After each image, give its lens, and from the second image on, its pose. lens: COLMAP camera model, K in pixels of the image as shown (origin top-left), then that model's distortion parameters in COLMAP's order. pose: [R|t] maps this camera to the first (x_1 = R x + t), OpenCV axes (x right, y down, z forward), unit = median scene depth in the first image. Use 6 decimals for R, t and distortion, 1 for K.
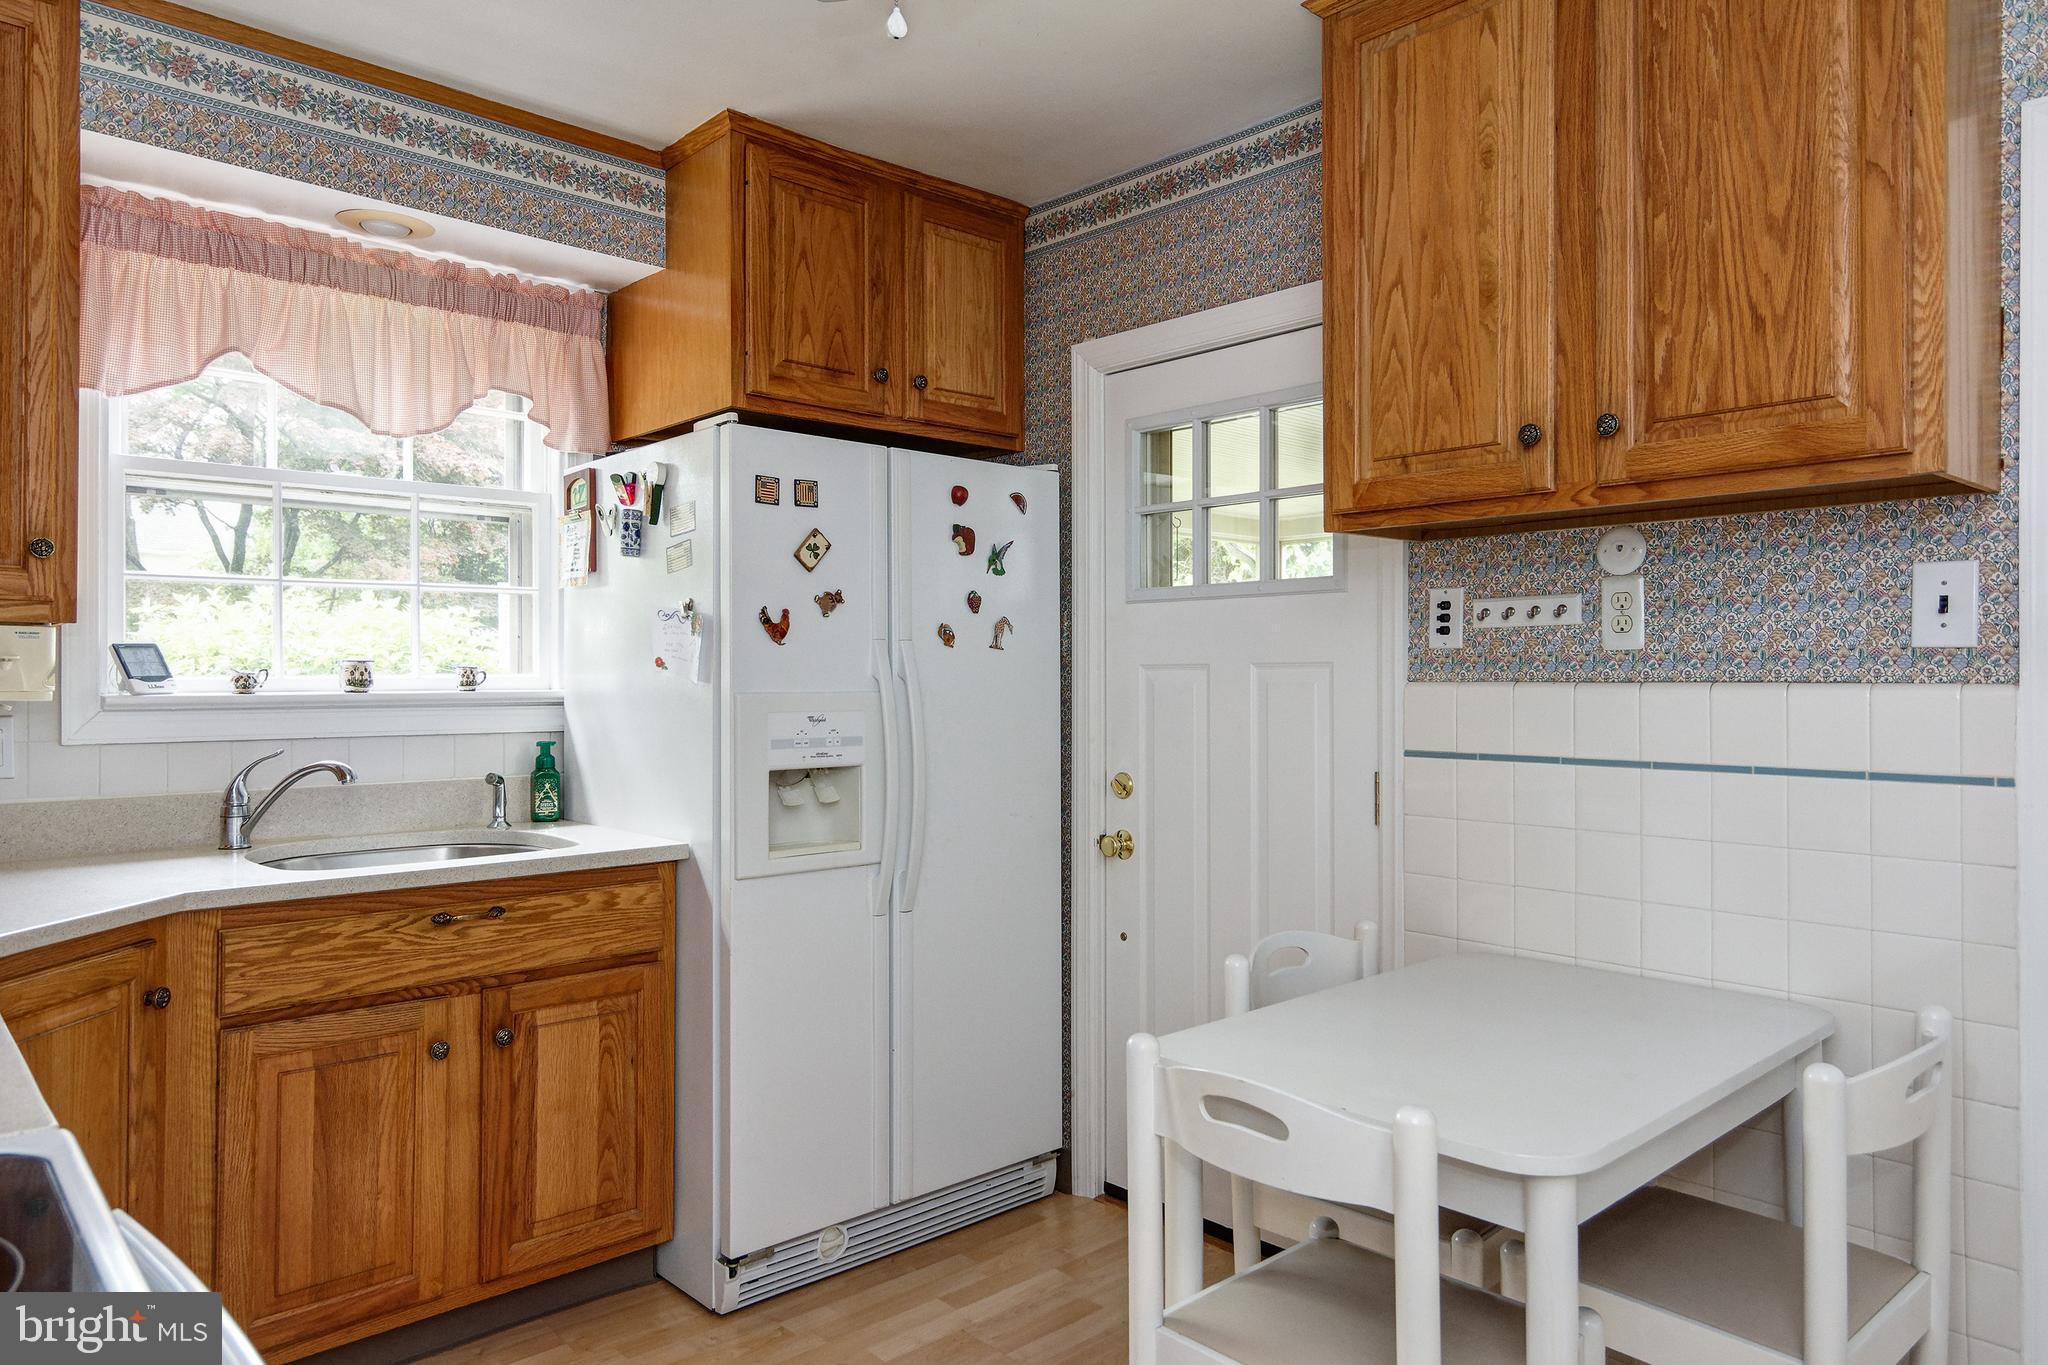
lens RADIAL K [[1303.7, 0, 1024.0], [0, 1303.7, 682.5], [0, 0, 1]] dist [0.001565, 0.000632]
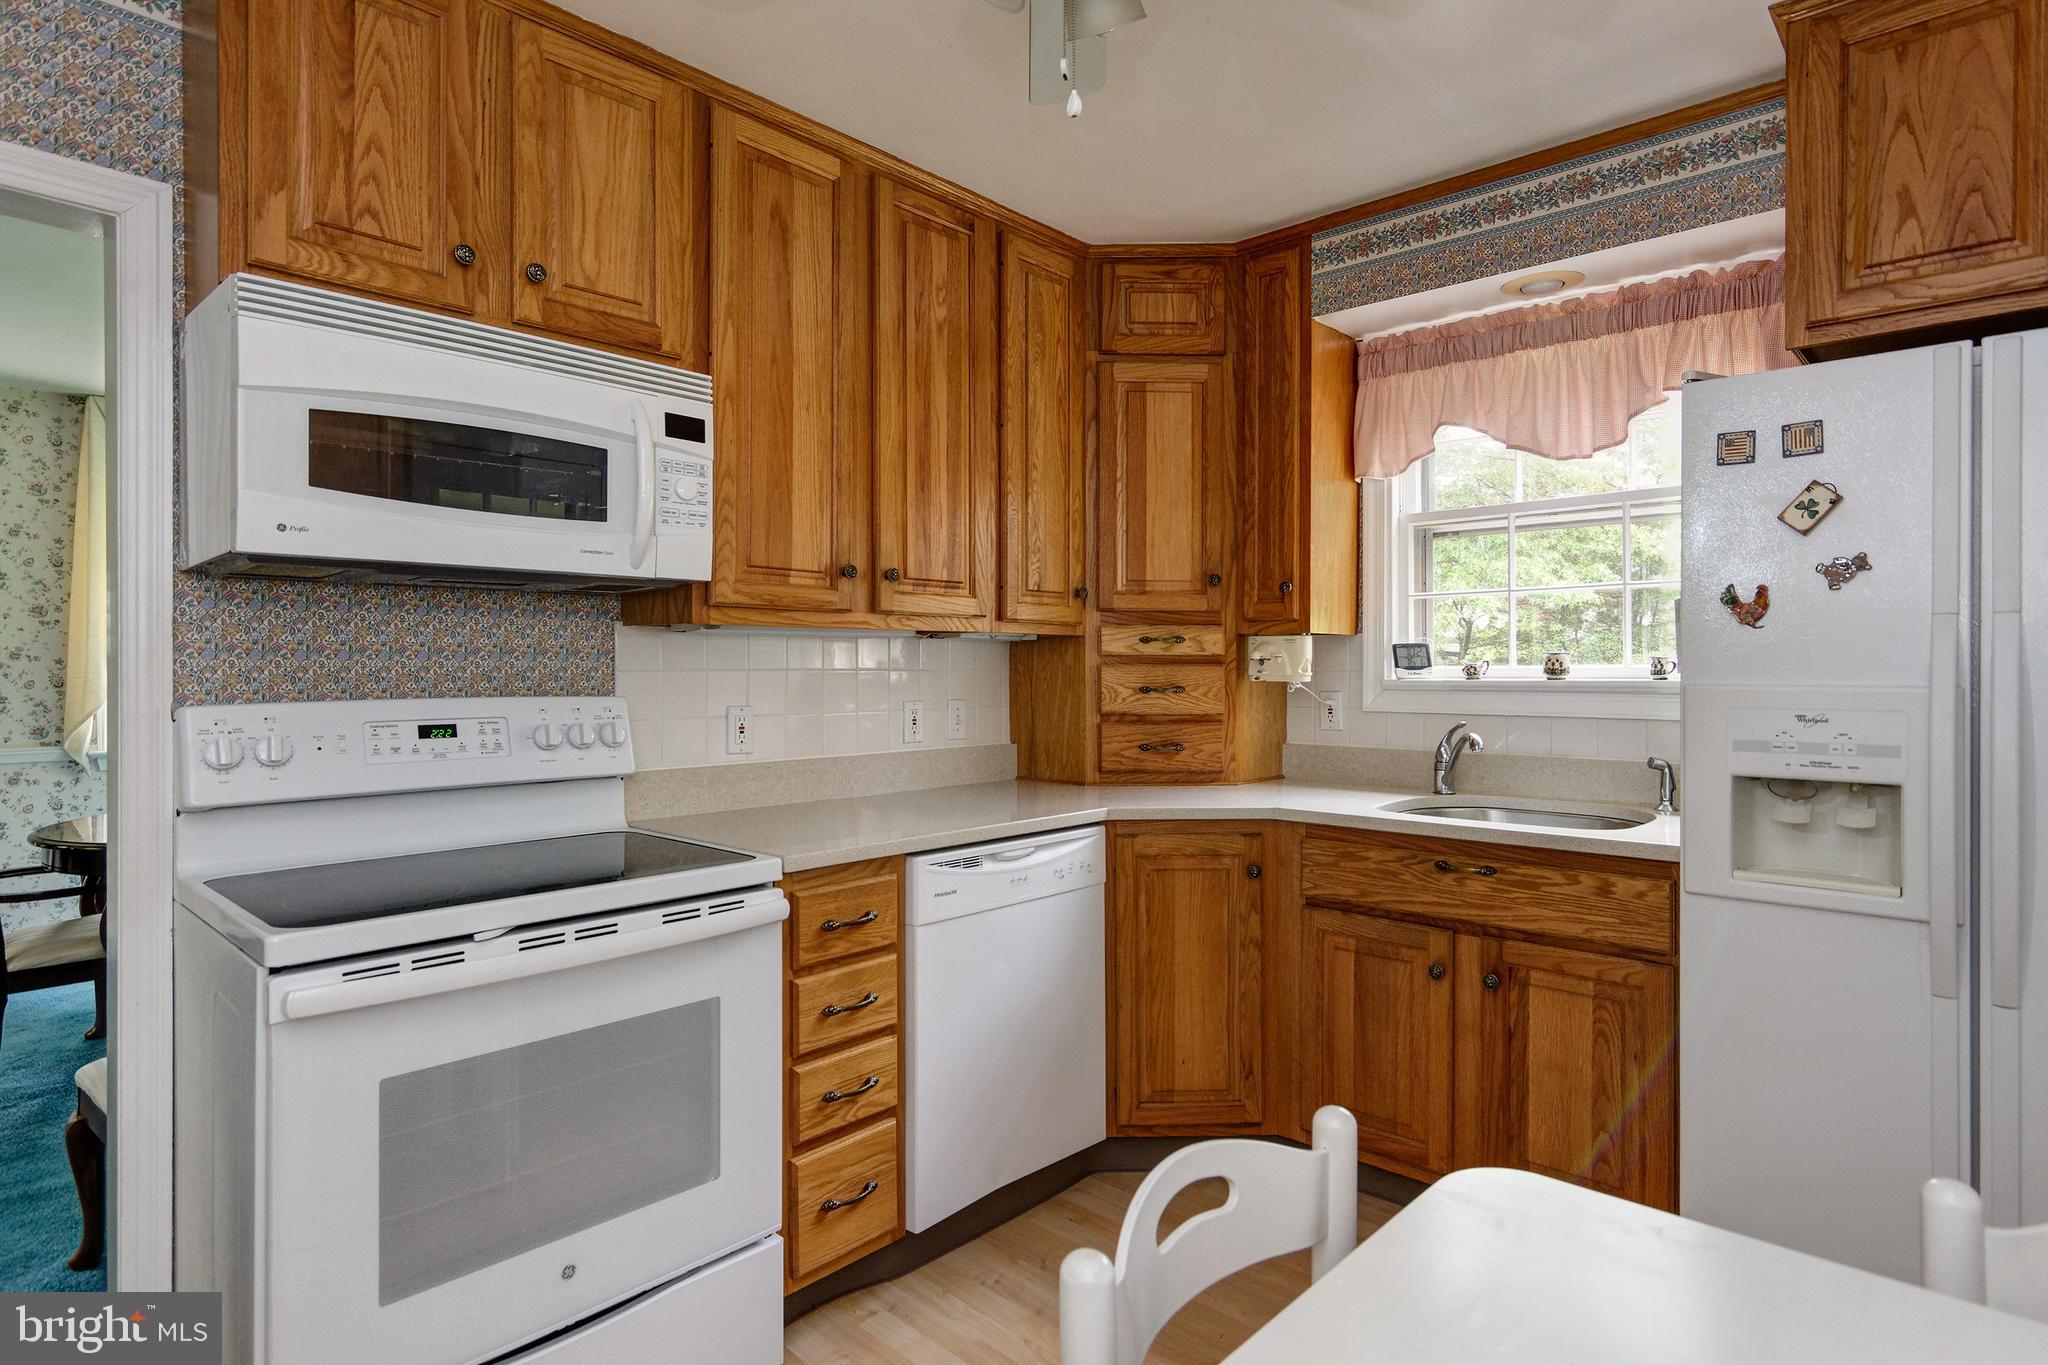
lens RADIAL K [[1089.3, 0, 1024.0], [0, 1089.3, 682.5], [0, 0, 1]] dist [0.002071, 0.000379]
pose [[0.076052, 0.012686, -0.997023, 0.482482], [-0.004643, 0.999913, 0.012368, -0.000370], [0.997093, 0.003688, 0.076104, 0.478488]]
